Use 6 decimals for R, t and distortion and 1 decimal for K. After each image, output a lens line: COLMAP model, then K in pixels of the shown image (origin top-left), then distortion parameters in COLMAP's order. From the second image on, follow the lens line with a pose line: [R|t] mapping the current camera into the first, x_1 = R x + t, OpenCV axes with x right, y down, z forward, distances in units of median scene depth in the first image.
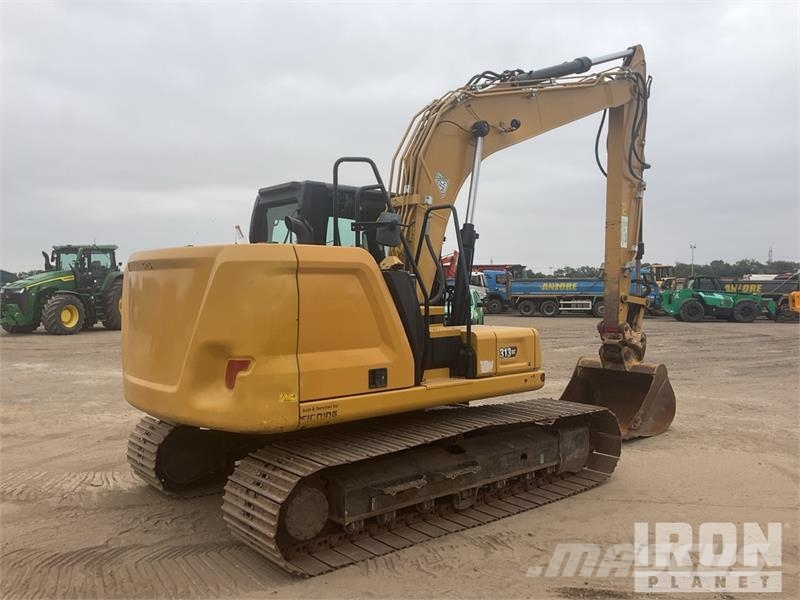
lens RADIAL K [[668.5, 0, 390.7], [0, 668.5, 297.5], [0, 0, 1]] dist [0.100070, -0.183316]
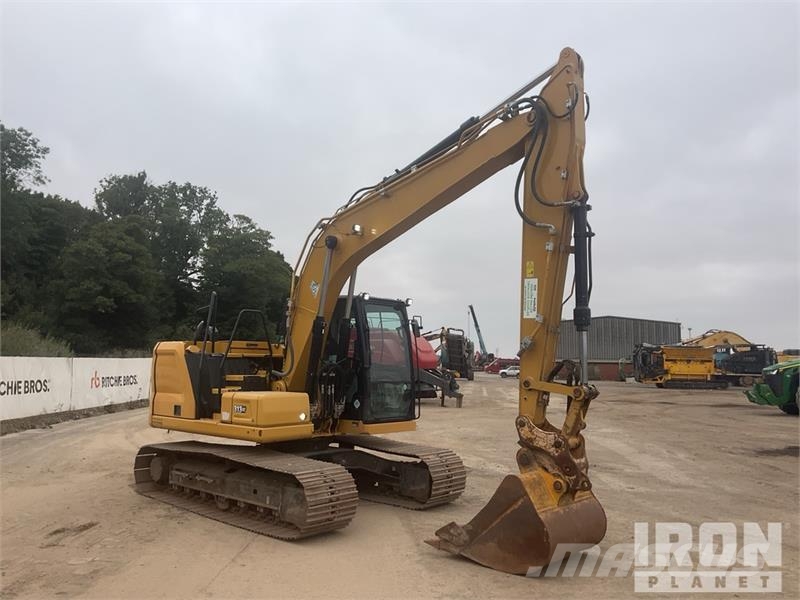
lens RADIAL K [[658.8, 0, 393.6], [0, 658.8, 300.8], [0, 0, 1]] dist [0.104609, -0.162878]
pose [[0.130797, -0.086186, -0.987656, 0.407841], [-0.030492, 0.995393, -0.090899, -0.007545], [0.990940, 0.042005, 0.127566, 0.281933]]
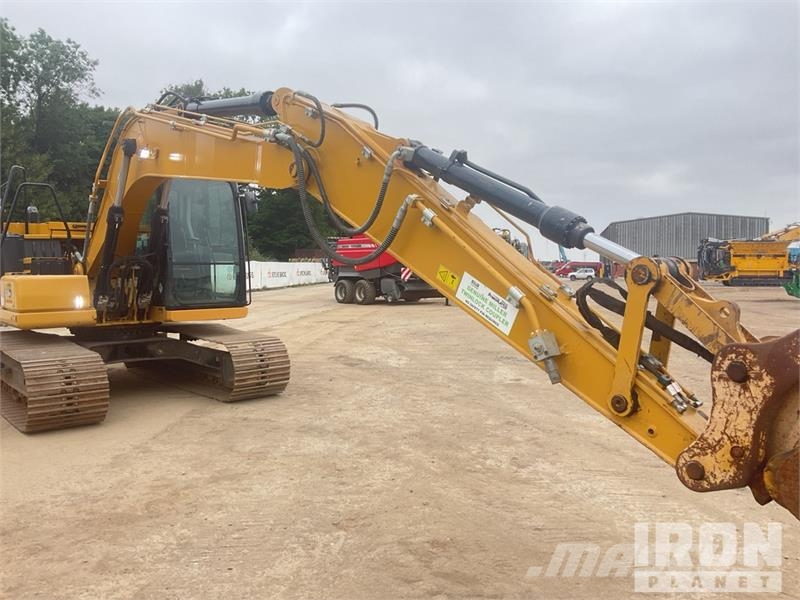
lens RADIAL K [[658.8, 0, 393.6], [0, 658.8, 300.8], [0, 0, 1]] dist [0.104609, -0.162878]
pose [[0.015100, 0.051196, -0.998574, 0.362485], [-0.009388, 0.998652, 0.051058, 0.006077], [0.999842, 0.008603, 0.015560, 0.425505]]
